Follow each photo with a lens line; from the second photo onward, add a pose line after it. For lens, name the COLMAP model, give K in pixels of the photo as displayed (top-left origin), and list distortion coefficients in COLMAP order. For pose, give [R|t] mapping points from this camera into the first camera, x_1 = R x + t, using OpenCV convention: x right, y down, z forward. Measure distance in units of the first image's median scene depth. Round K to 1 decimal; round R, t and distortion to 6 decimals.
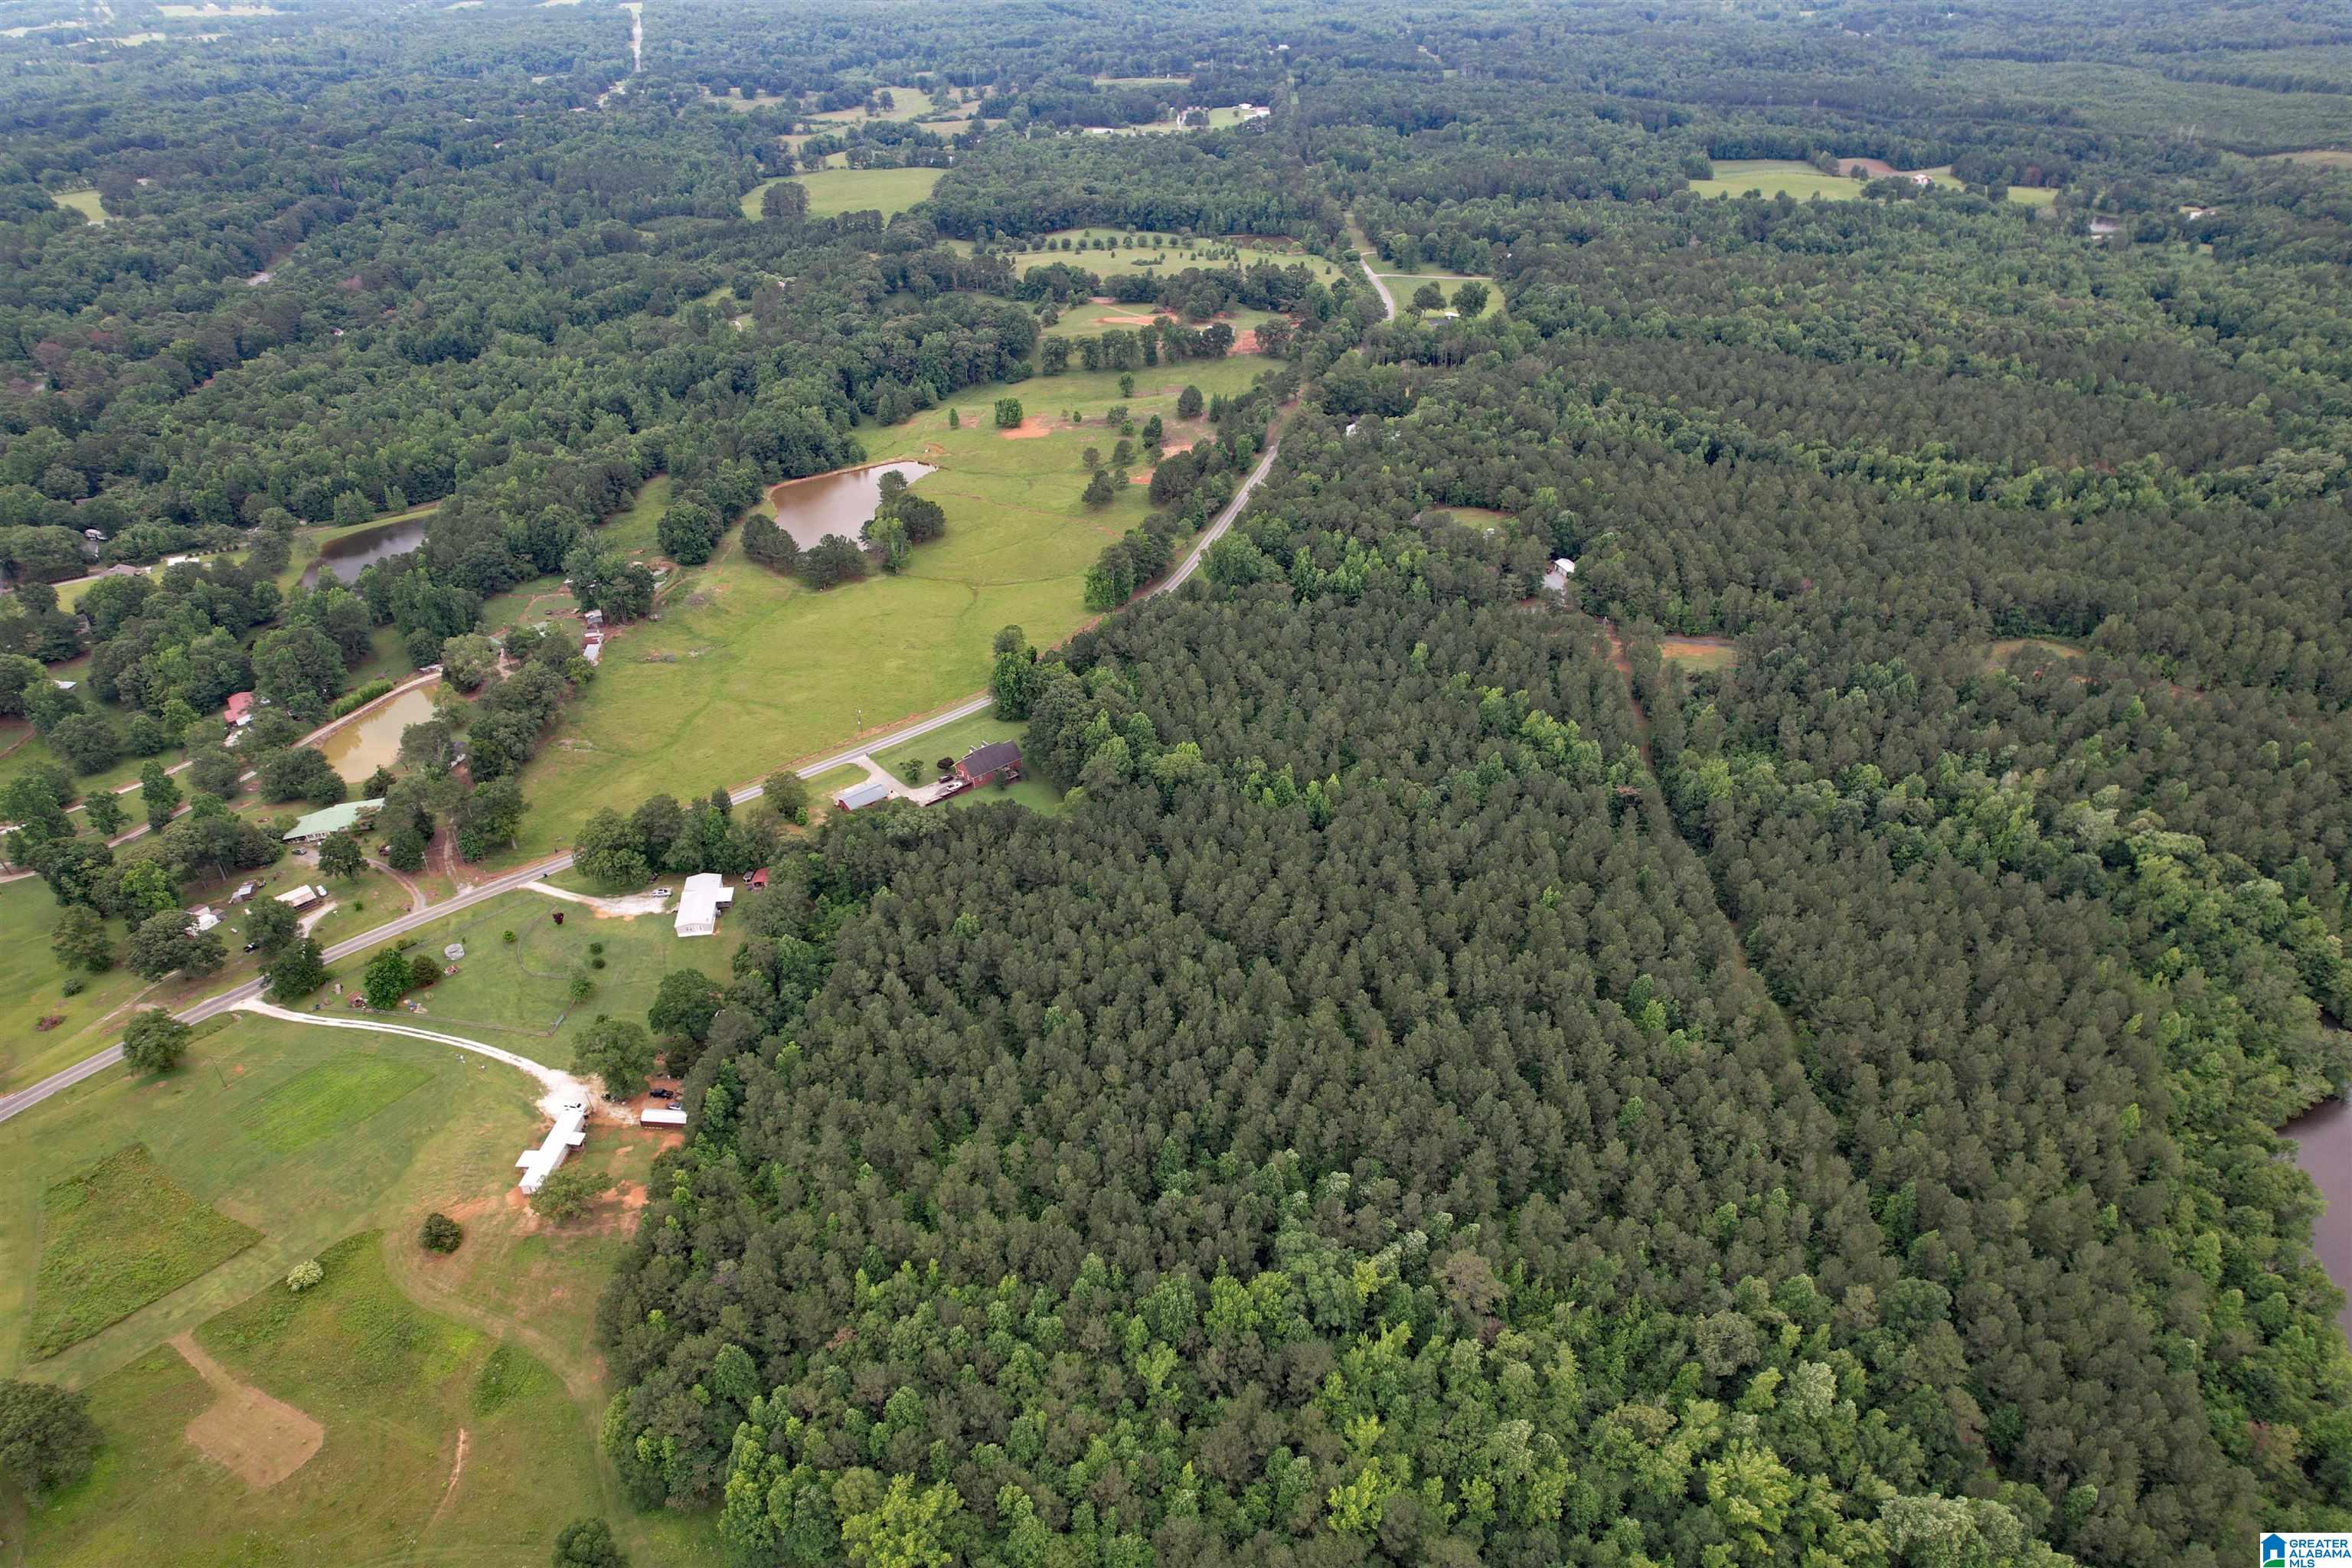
lens RADIAL K [[1506.4, 0, 1185.9], [0, 1506.4, 792.4], [0, 0, 1]] dist [-0.082795, 0.078411]
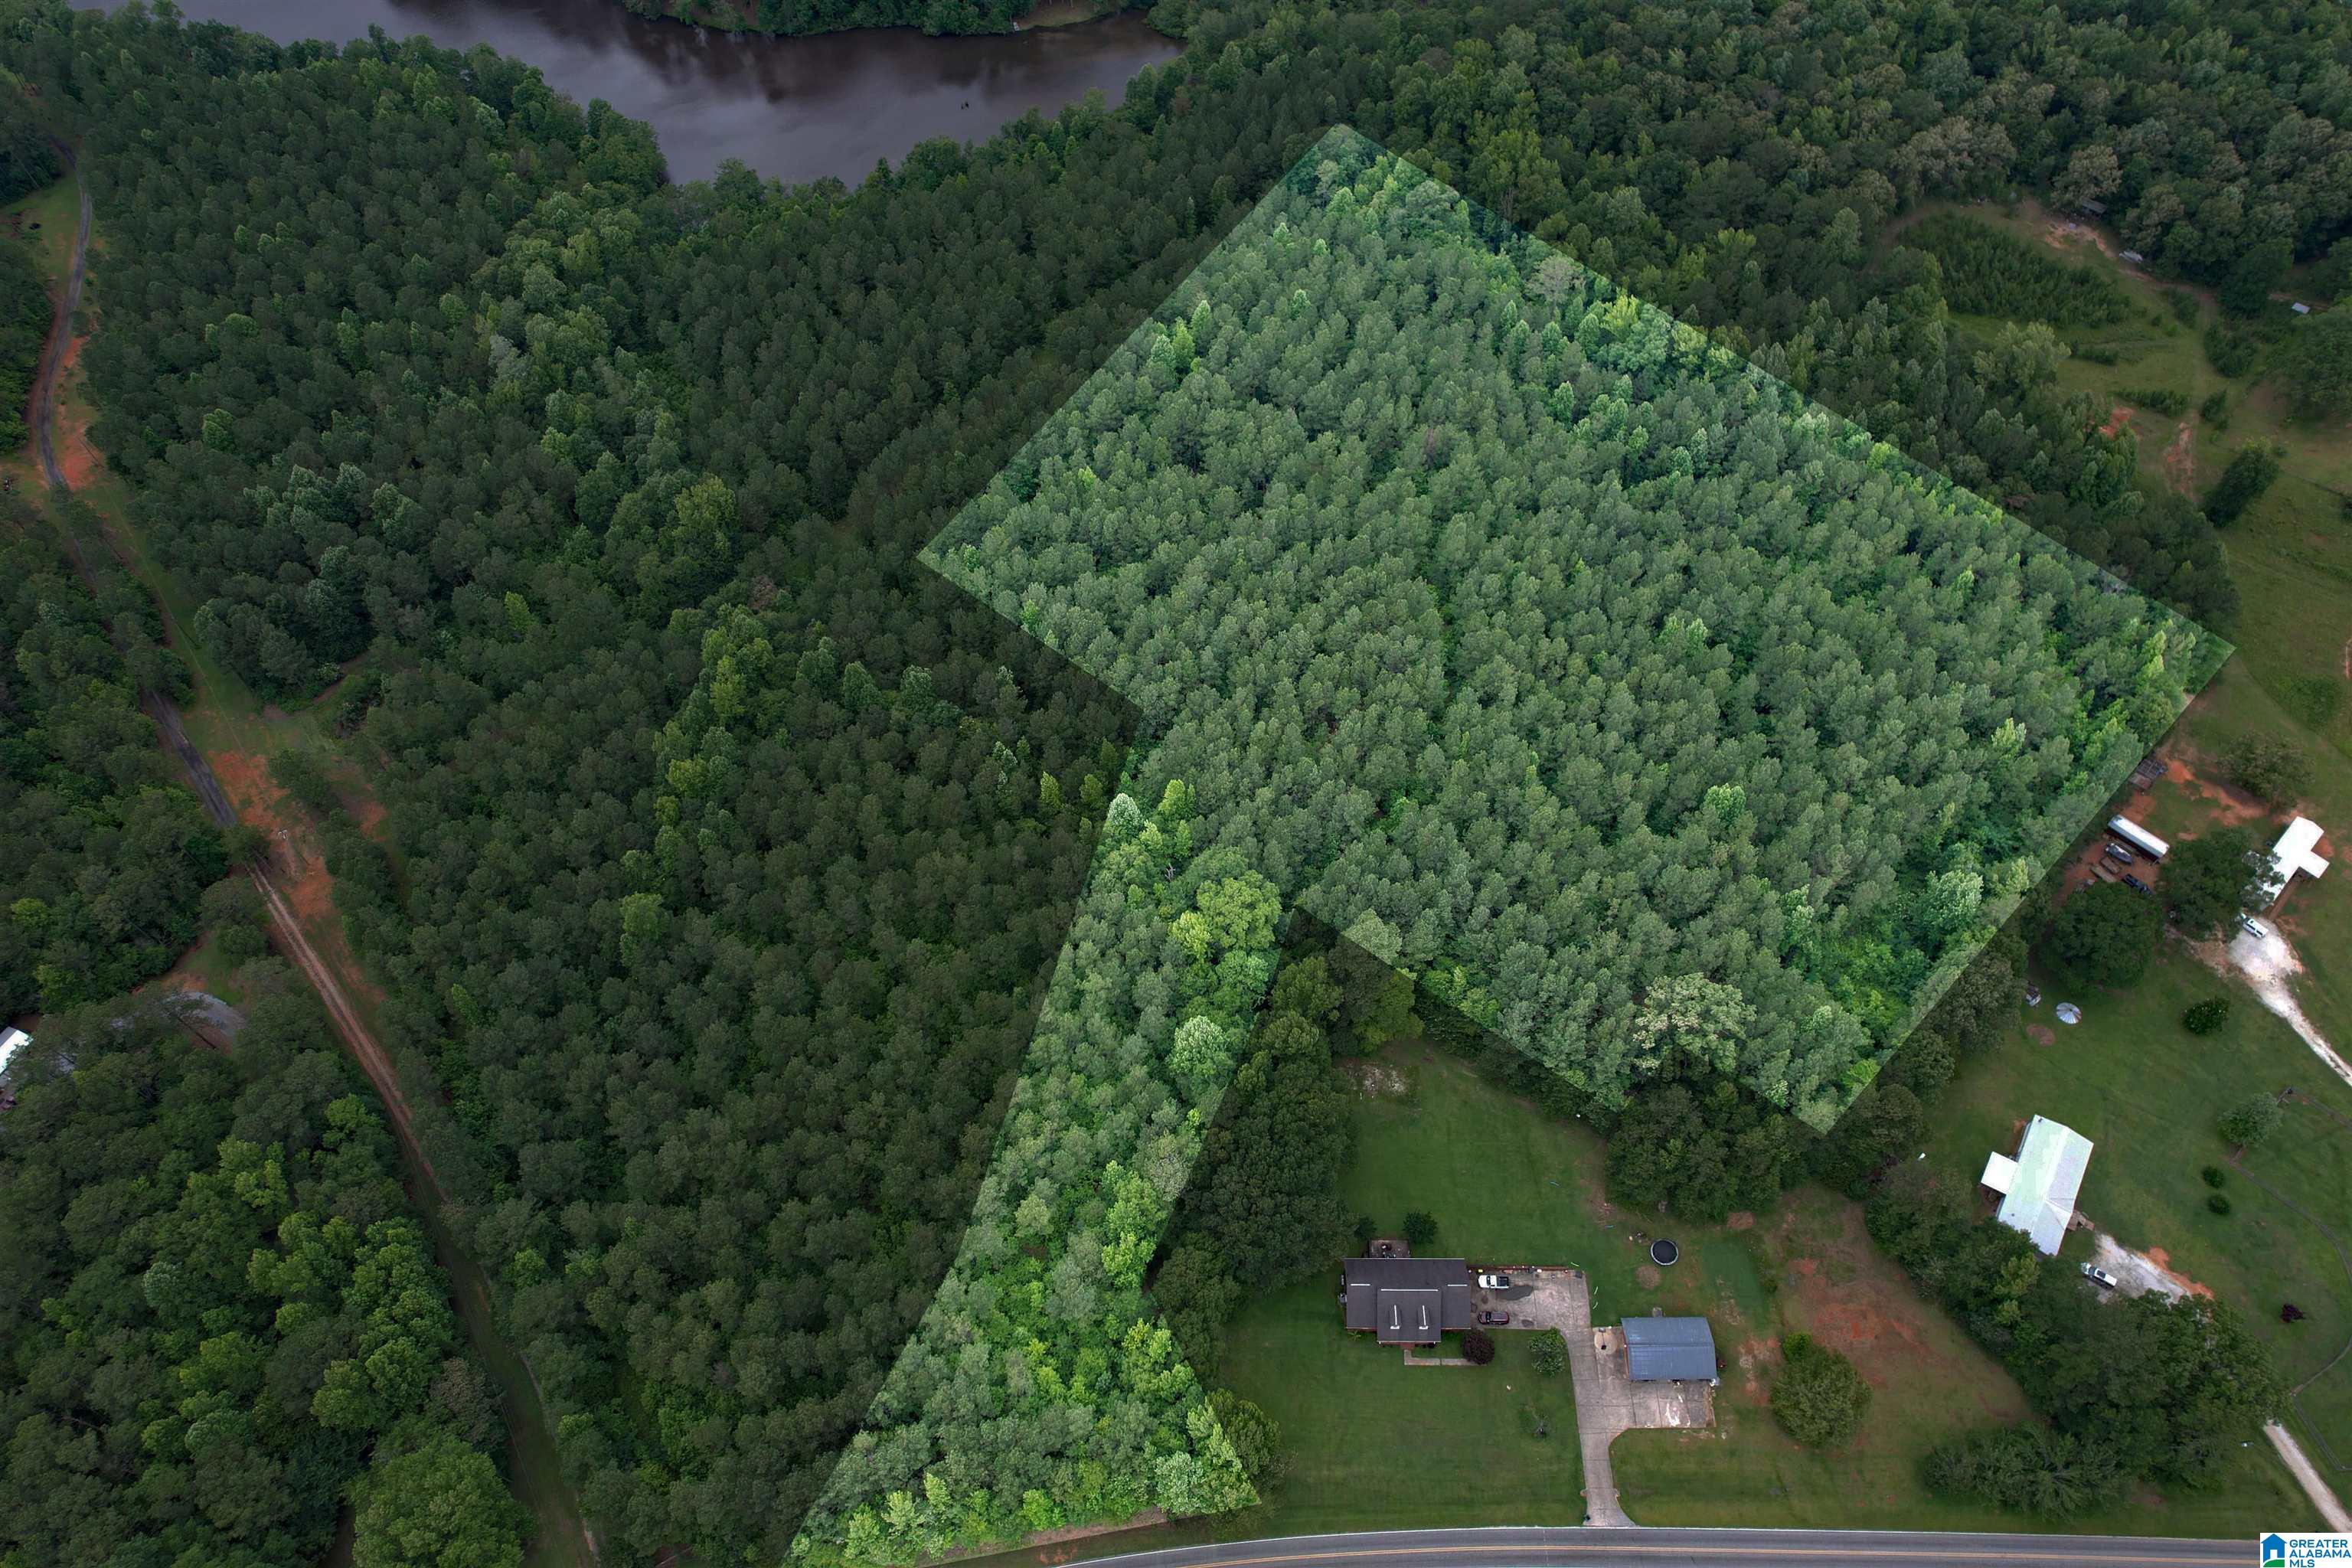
lens RADIAL K [[1506.4, 0, 1185.9], [0, 1506.4, 792.4], [0, 0, 1]] dist [-0.082795, 0.078411]
pose [[-0.753275, -0.515264, 0.408754, -0.222175], [0.380954, 0.164801, 0.909788, -0.608553], [-0.536144, 0.841037, 0.072151, 0.986737]]
